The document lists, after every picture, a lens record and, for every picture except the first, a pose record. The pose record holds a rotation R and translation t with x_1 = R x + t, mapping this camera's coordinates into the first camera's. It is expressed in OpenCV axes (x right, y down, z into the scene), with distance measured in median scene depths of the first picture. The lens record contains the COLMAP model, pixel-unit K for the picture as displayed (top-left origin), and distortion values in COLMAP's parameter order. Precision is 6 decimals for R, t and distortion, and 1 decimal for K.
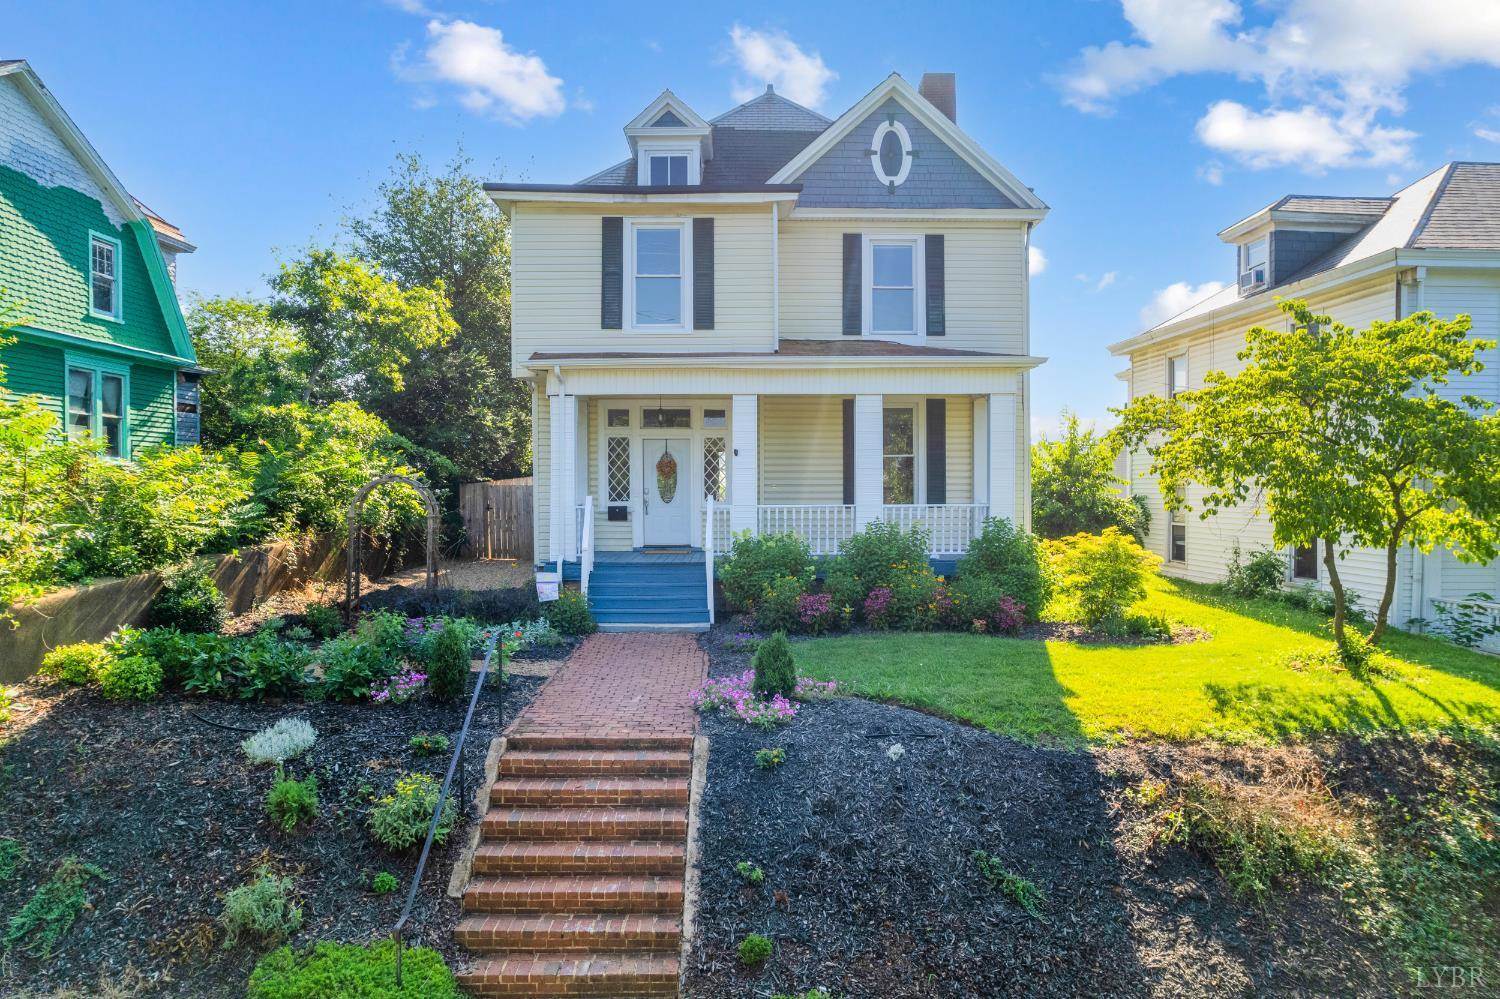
lens RADIAL K [[985.2, 0, 750.0], [0, 985.2, 499.5], [0, 0, 1]] dist [-0.083789, 0.088905]
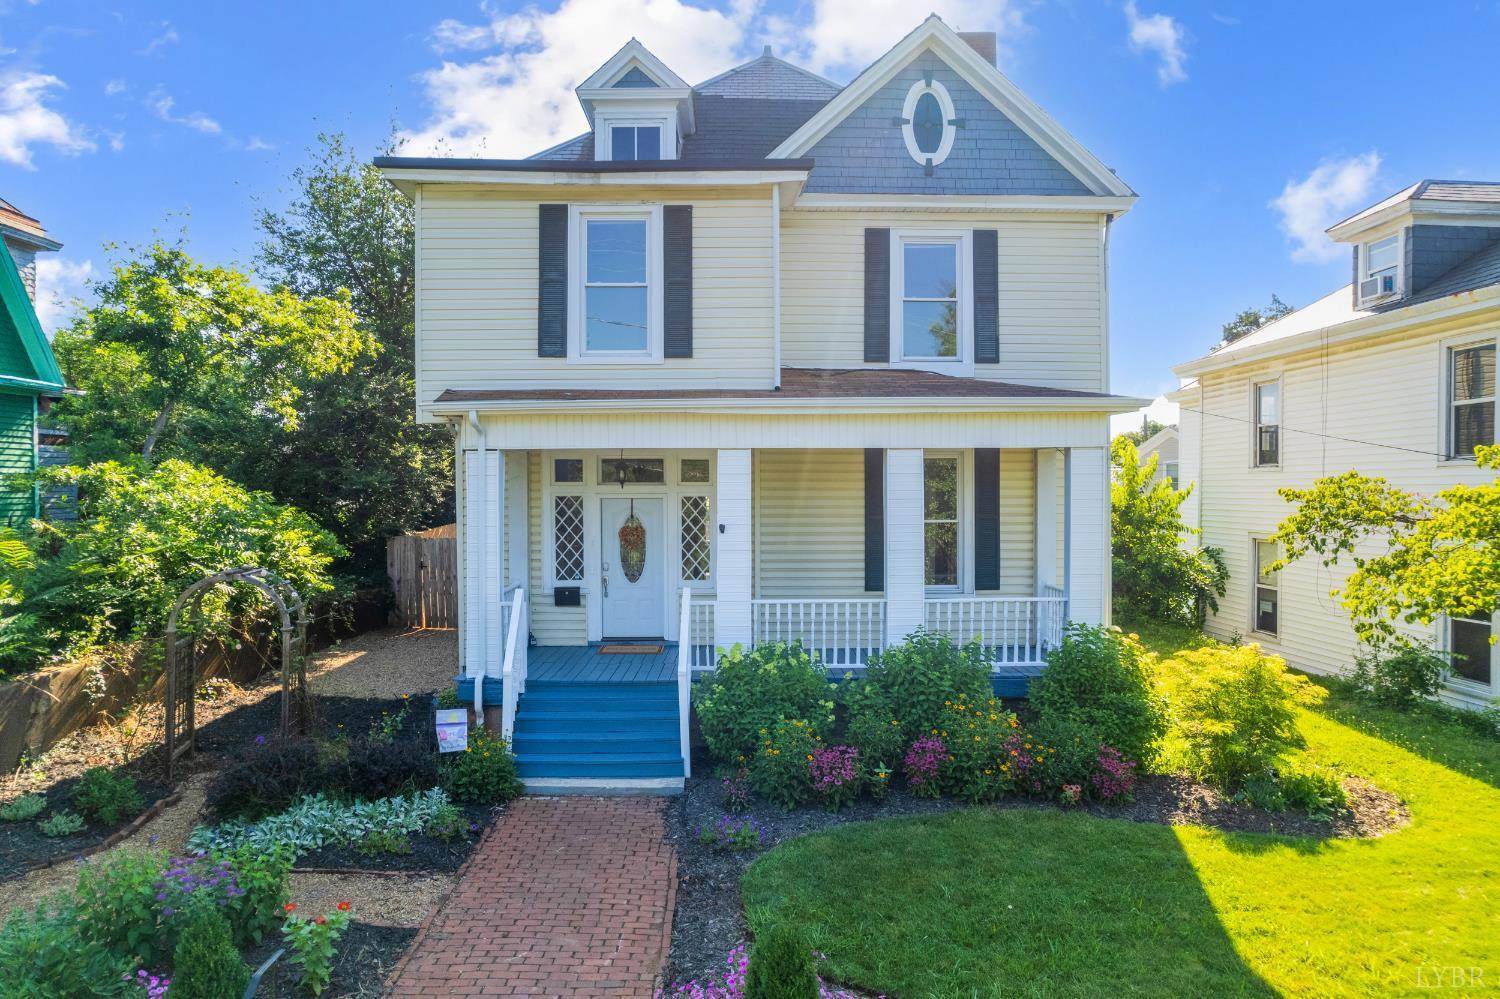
lens RADIAL K [[985.2, 0, 750.0], [0, 985.2, 499.5], [0, 0, 1]] dist [-0.083789, 0.088905]
pose [[0.999981, 0.000258, 0.006131, 0.001753], [-0.000254, 1.000000, -0.000670, -0.062001], [-0.006131, 0.000669, 0.999981, 0.246844]]
